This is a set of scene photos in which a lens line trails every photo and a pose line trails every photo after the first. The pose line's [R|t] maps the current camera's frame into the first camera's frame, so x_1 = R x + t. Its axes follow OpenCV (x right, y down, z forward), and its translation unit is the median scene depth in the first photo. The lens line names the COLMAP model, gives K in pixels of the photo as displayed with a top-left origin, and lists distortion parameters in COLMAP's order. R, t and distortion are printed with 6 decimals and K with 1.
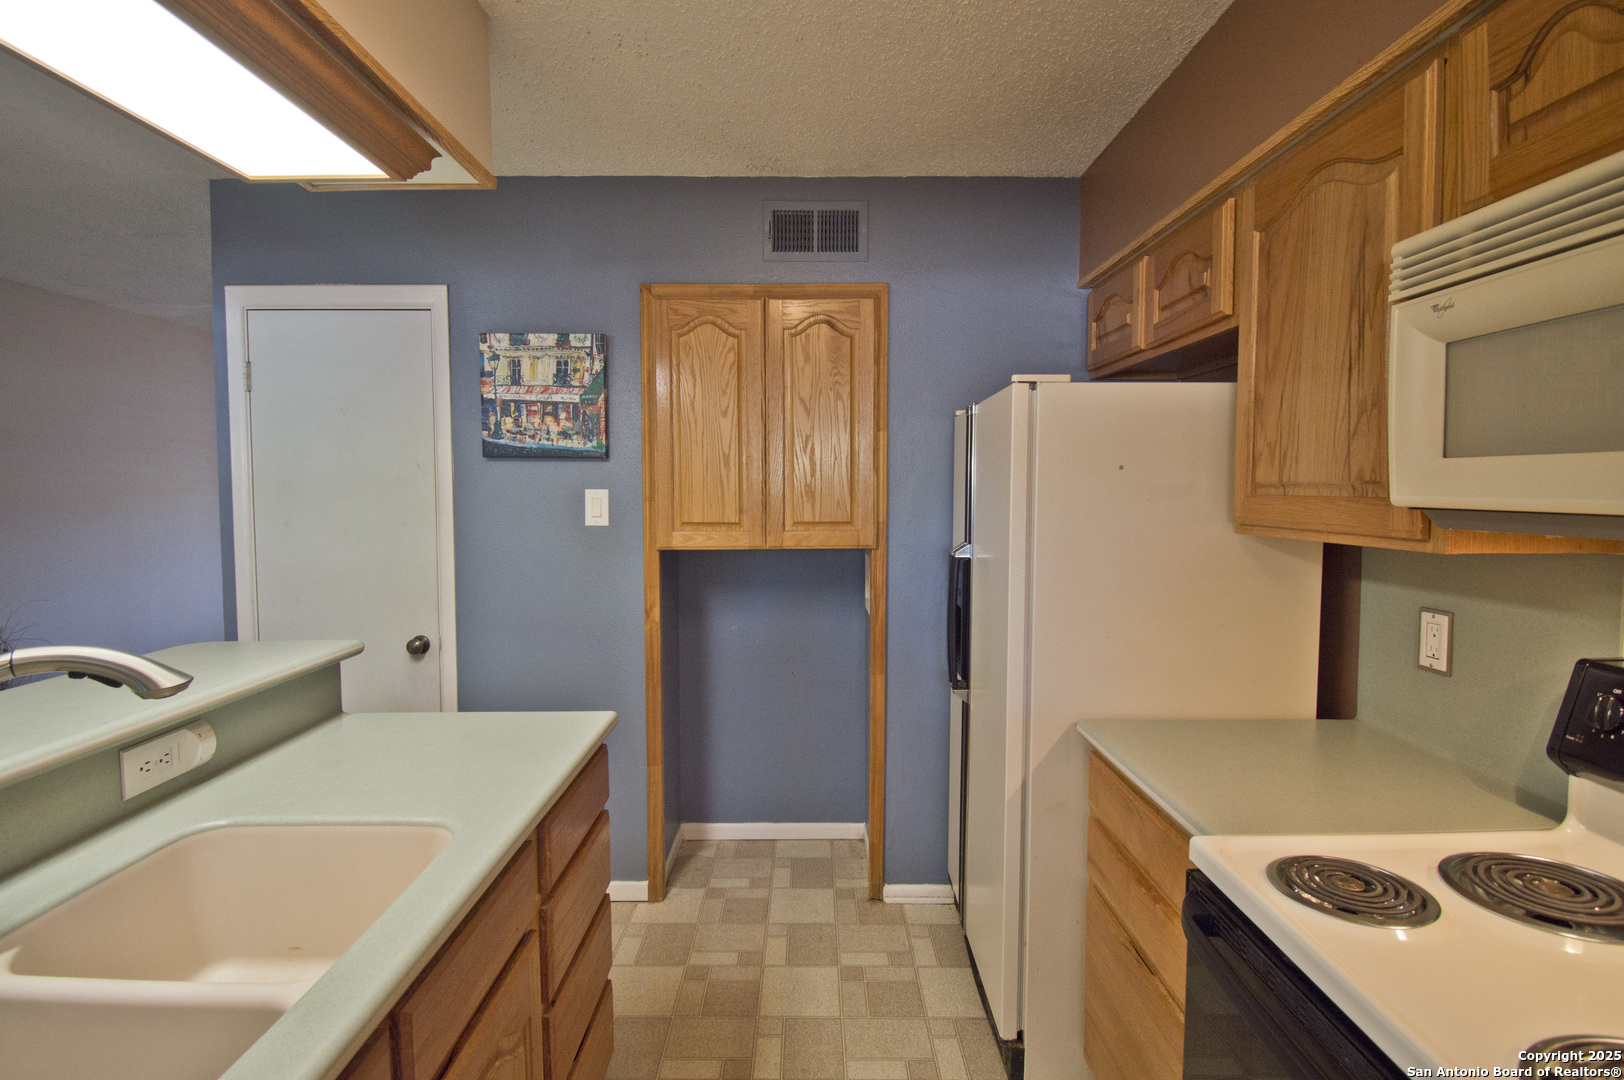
lens RADIAL K [[766.9, 0, 812.0], [0, 766.9, 540.0], [0, 0, 1]] dist [-0.001326, -0.014265]
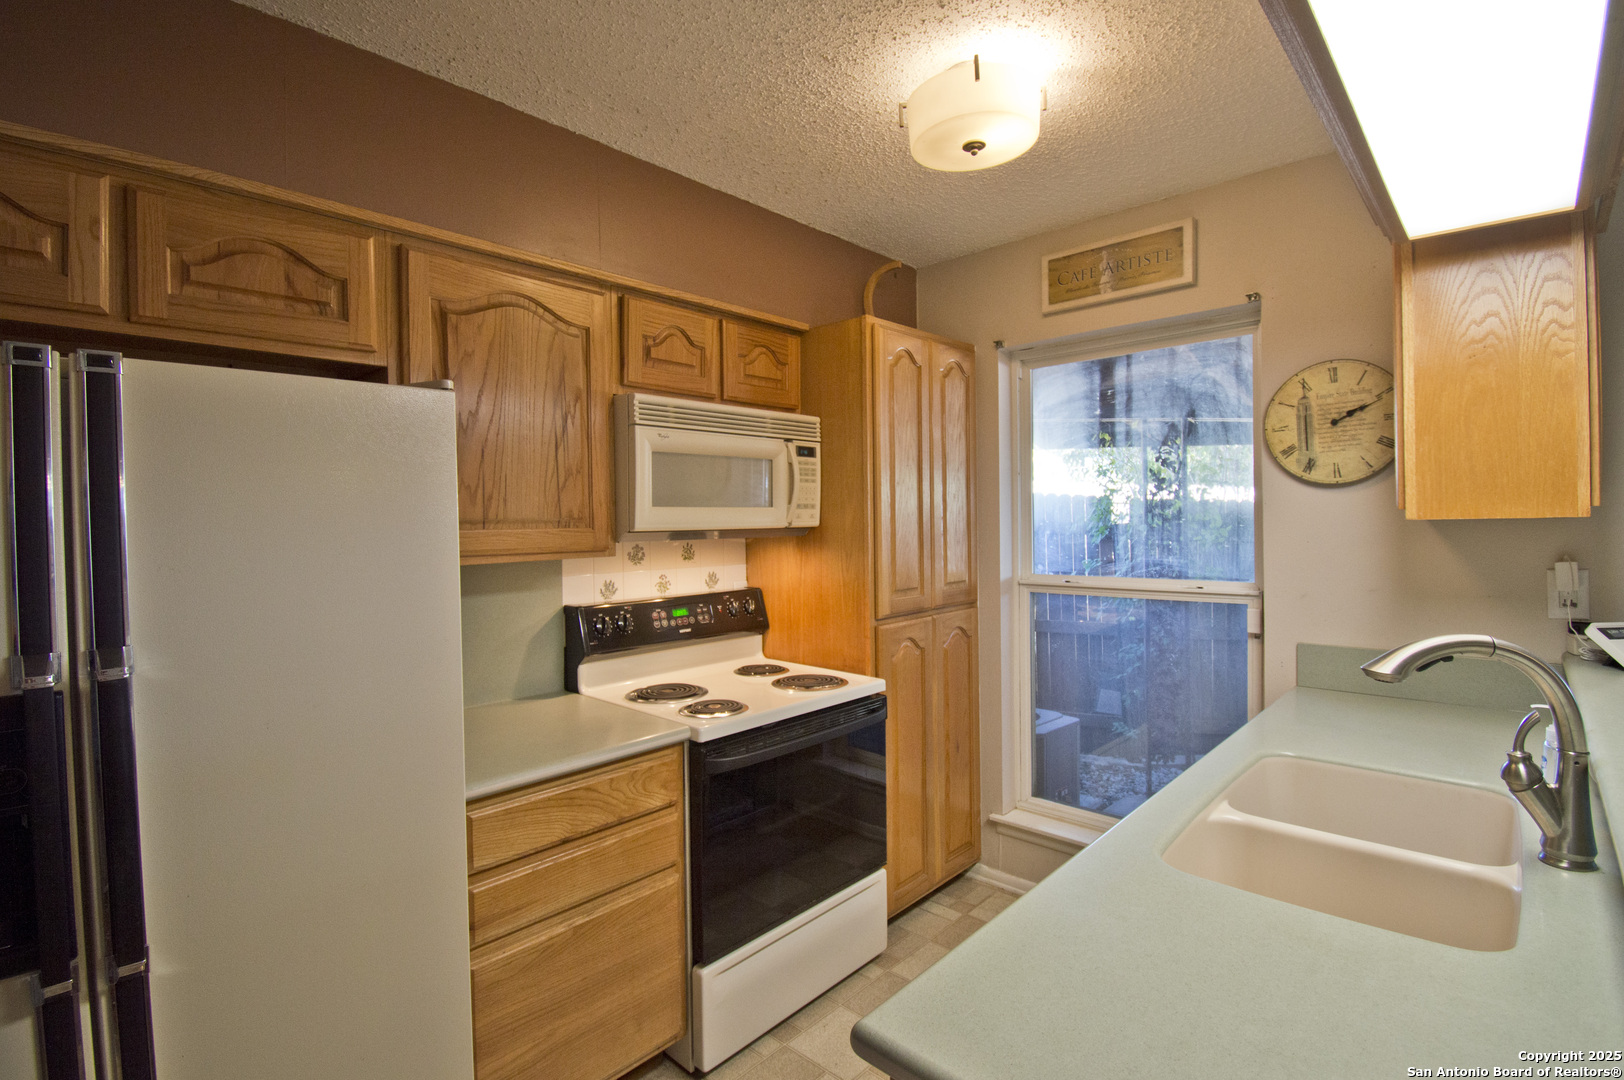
lens RADIAL K [[743.0, 0, 818.9], [0, 743.0, 529.4], [0, 0, 1]] dist [0.023637, -0.026782]
pose [[-0.722437, 0.000175, 0.691437, -0.731328], [0.061206, 0.996091, 0.063698, -0.120766], [-0.688723, 0.088338, -0.719623, 1.763069]]
